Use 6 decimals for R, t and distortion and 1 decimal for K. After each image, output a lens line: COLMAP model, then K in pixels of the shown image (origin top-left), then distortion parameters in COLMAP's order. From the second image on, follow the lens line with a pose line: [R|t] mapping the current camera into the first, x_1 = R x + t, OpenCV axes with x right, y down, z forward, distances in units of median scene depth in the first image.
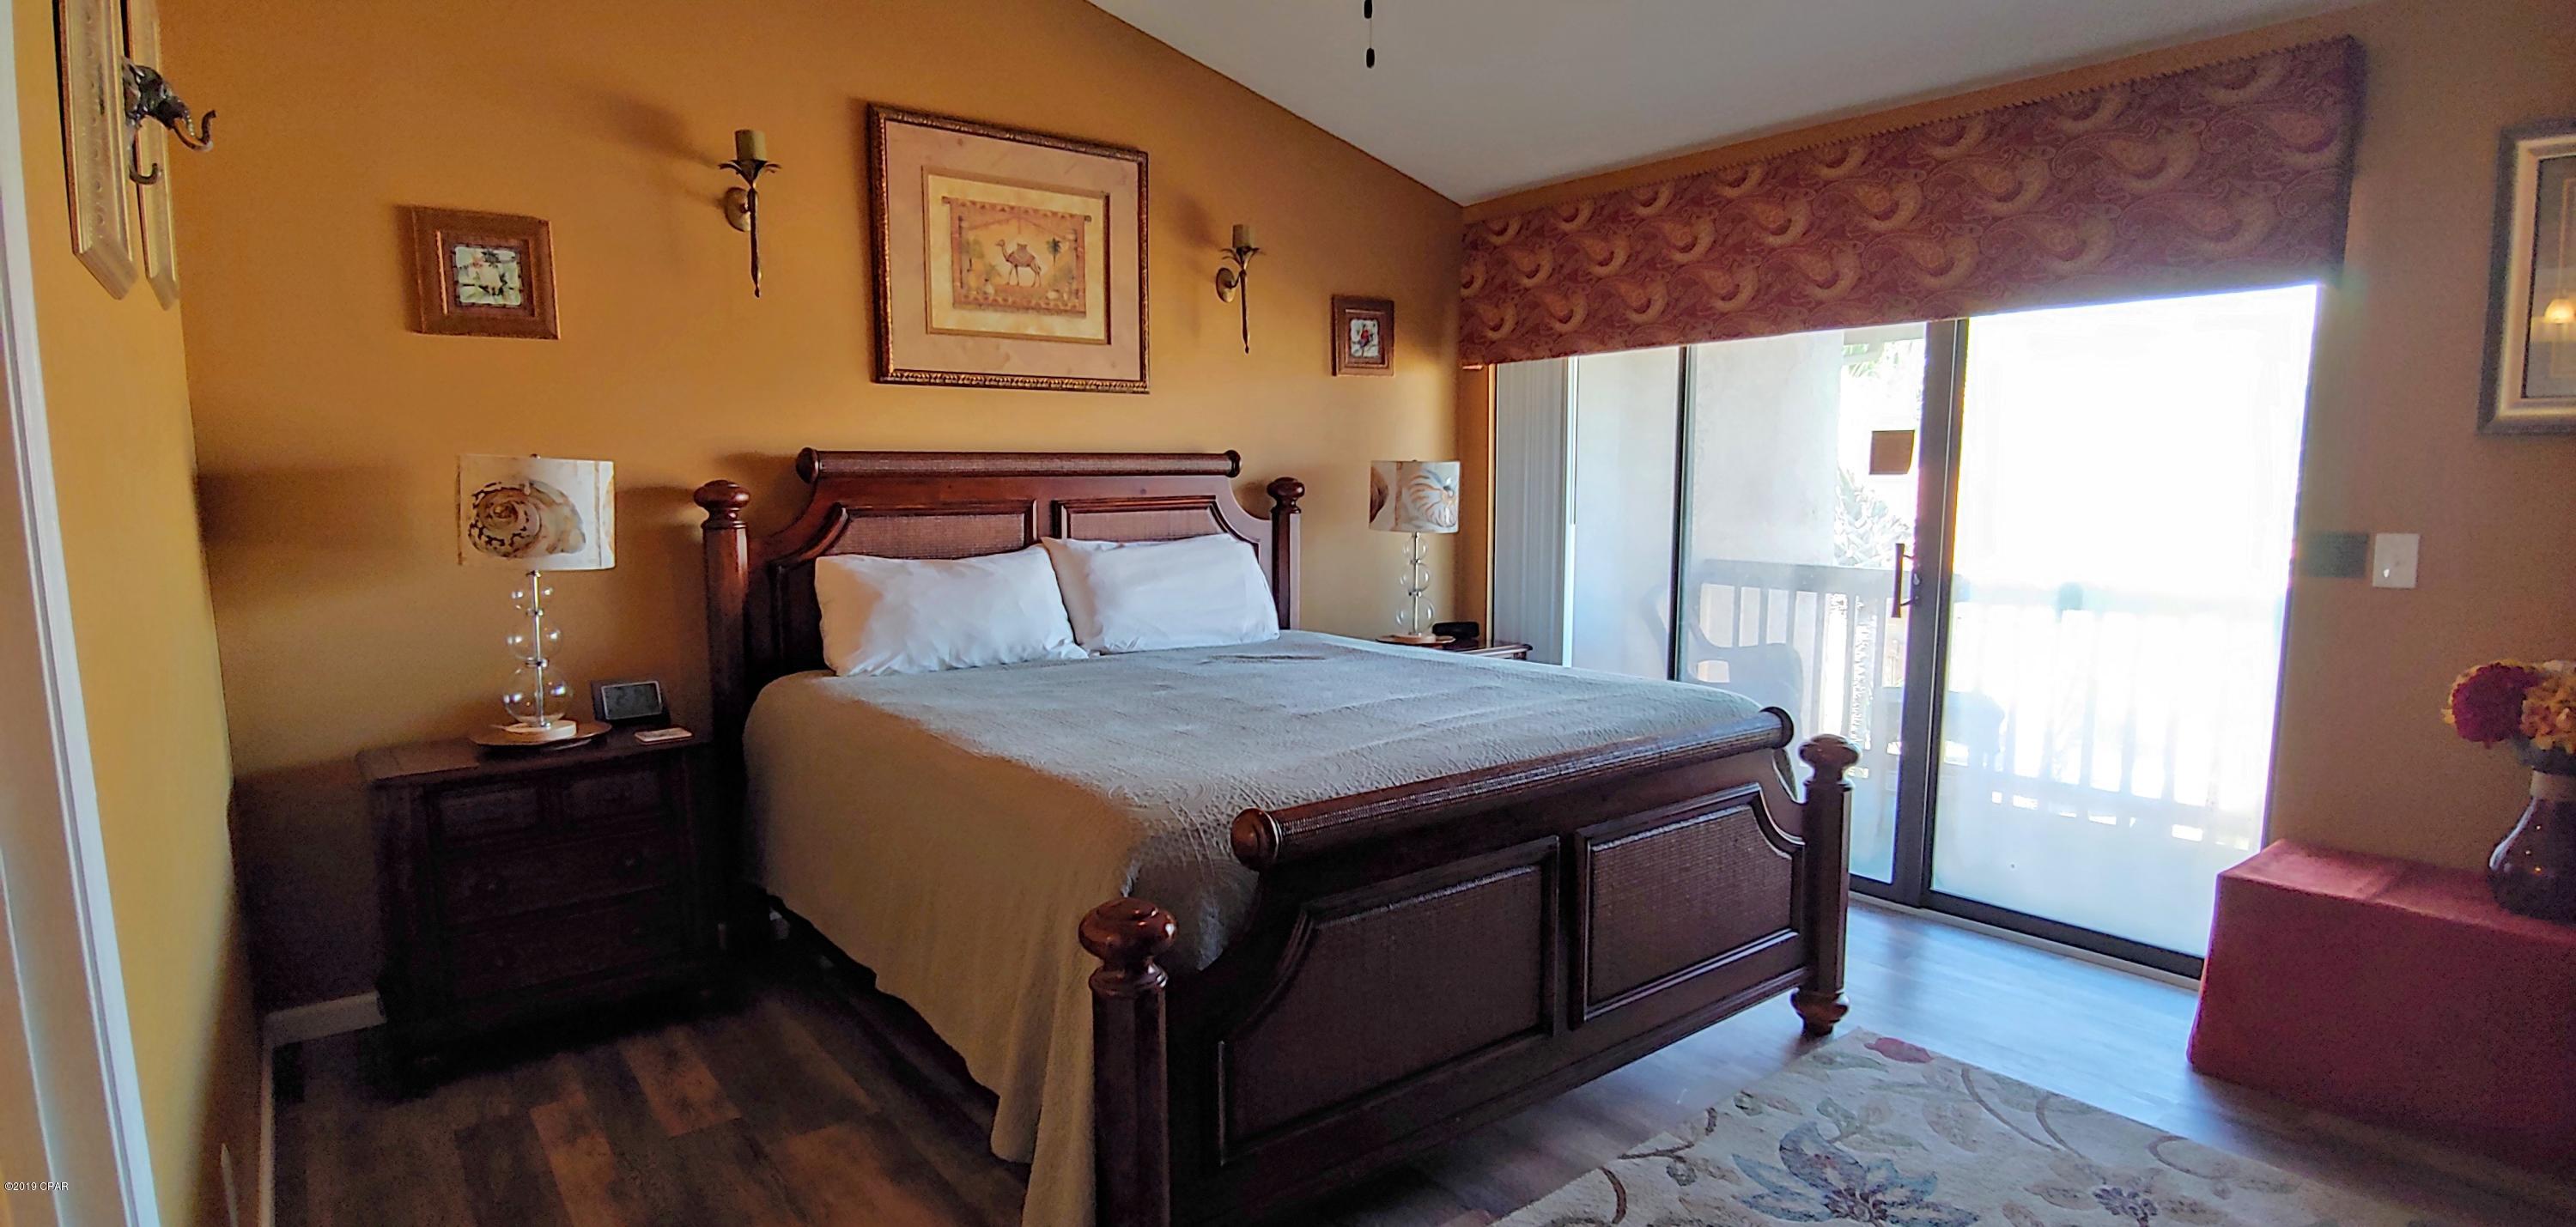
lens RADIAL K [[1285.5, 0, 1288.5], [0, 1285.5, 618.4], [0, 0, 1]] dist [-0.019599, 0.003435]
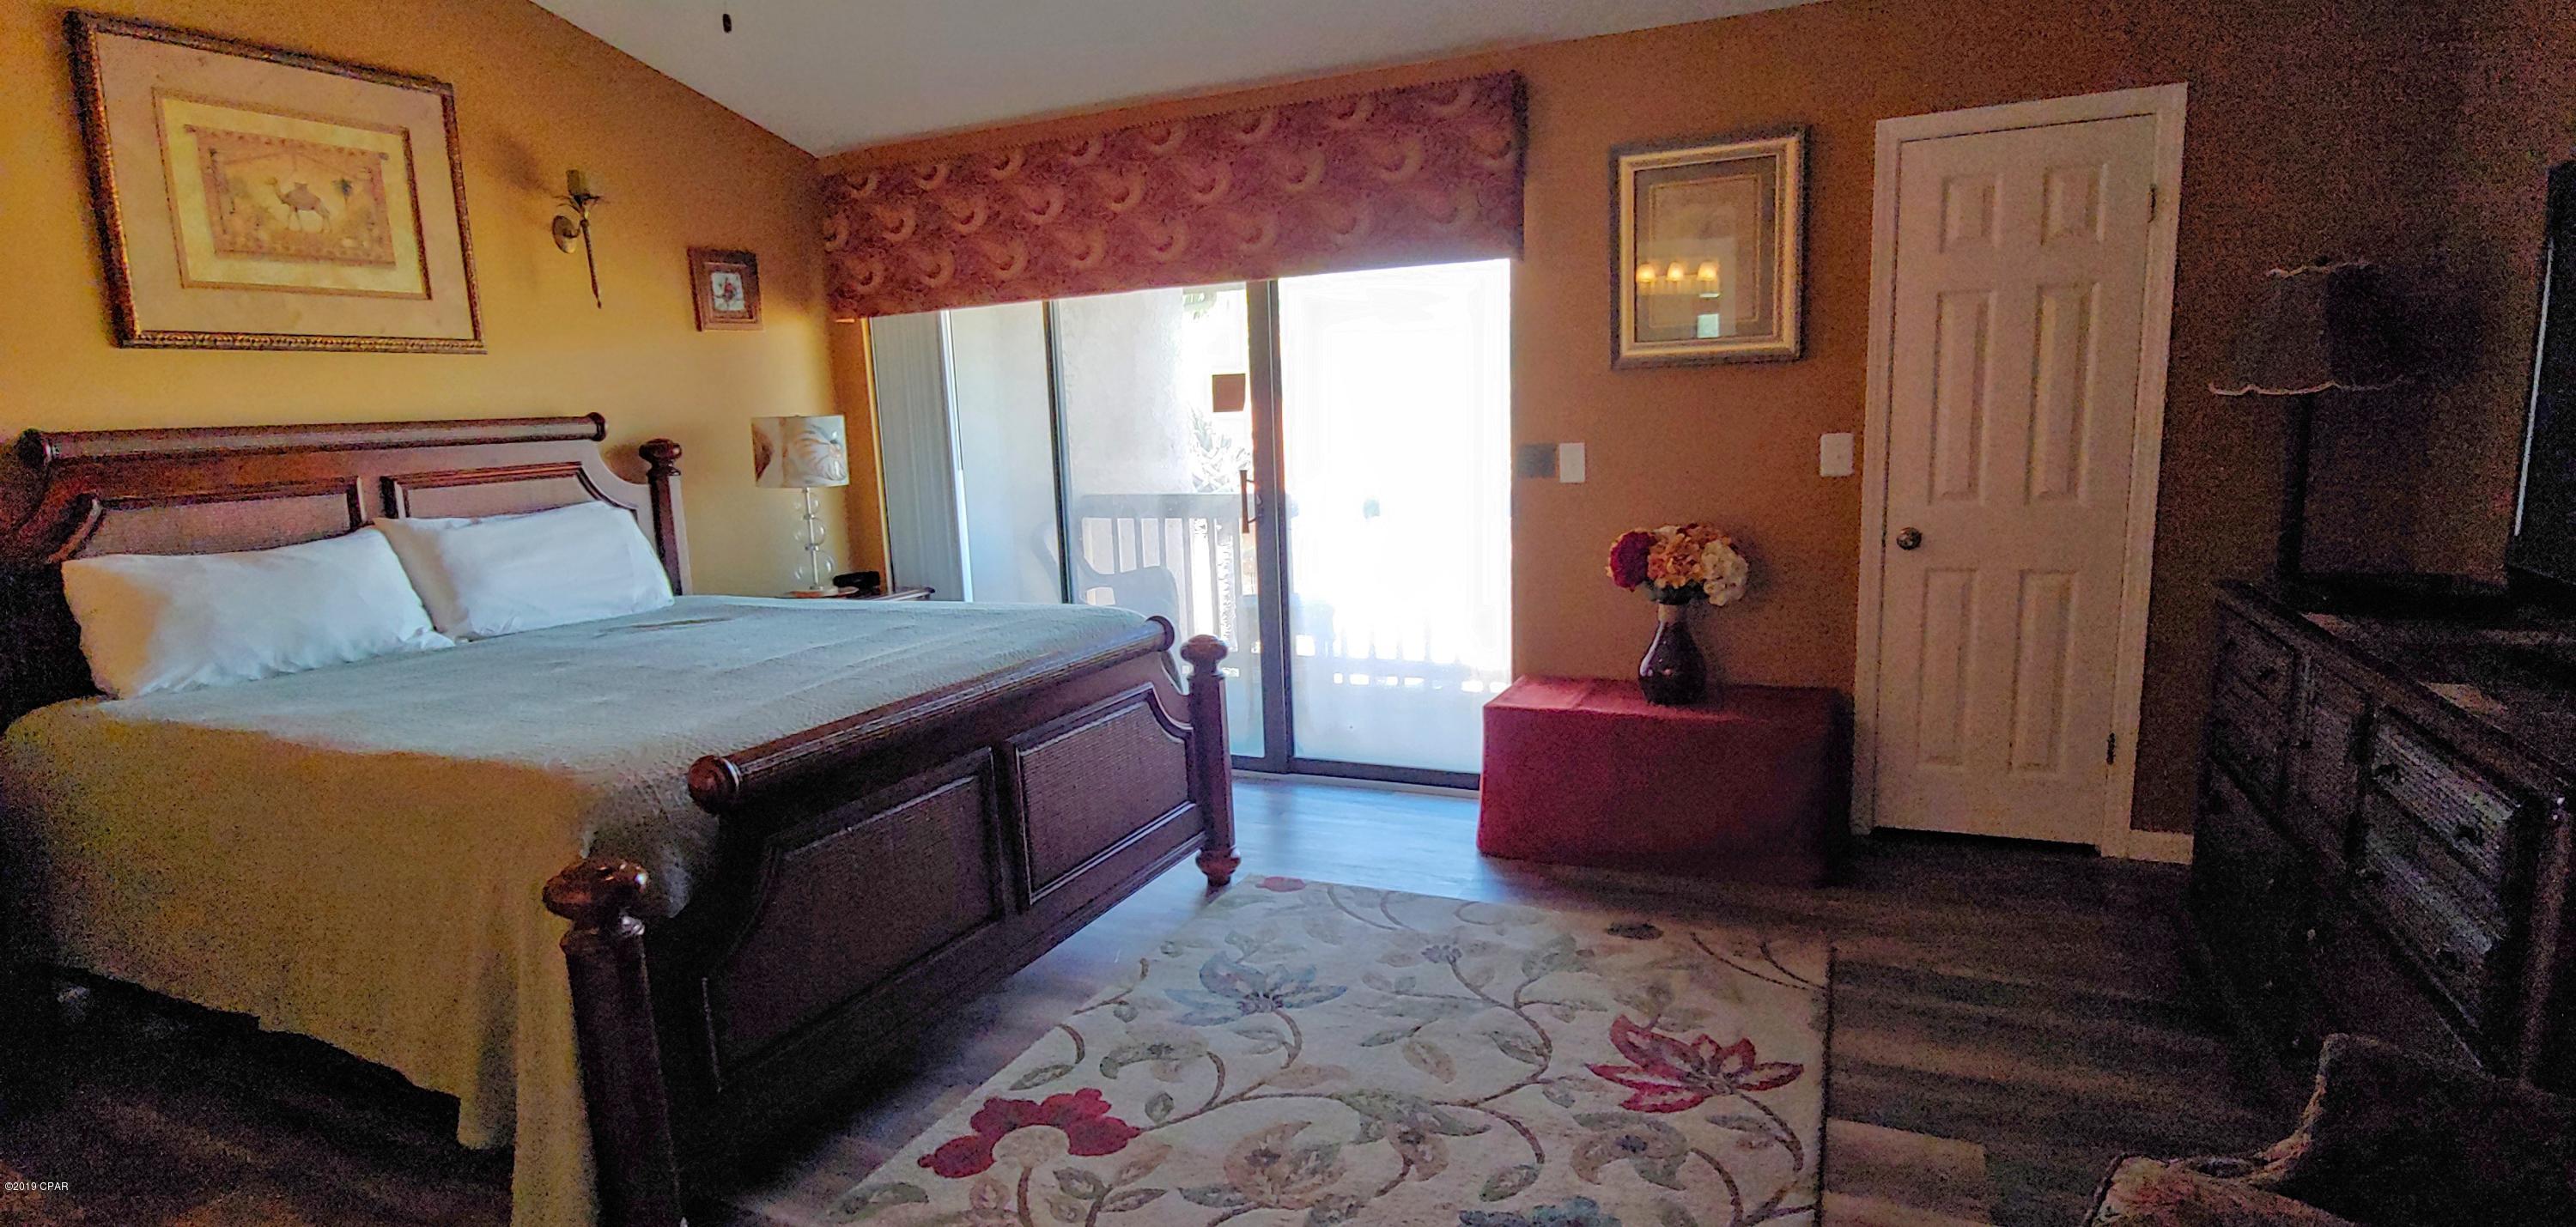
lens RADIAL K [[1285.5, 0, 1326.3], [0, 1285.5, 649.4], [0, 0, 1]] dist [-0.019599, 0.003435]
pose [[0.872929, -0.120457, 0.472742, -0.043552], [0.088609, 0.992068, 0.089165, 0.007550], [-0.479732, -0.035945, 0.876678, -0.101542]]
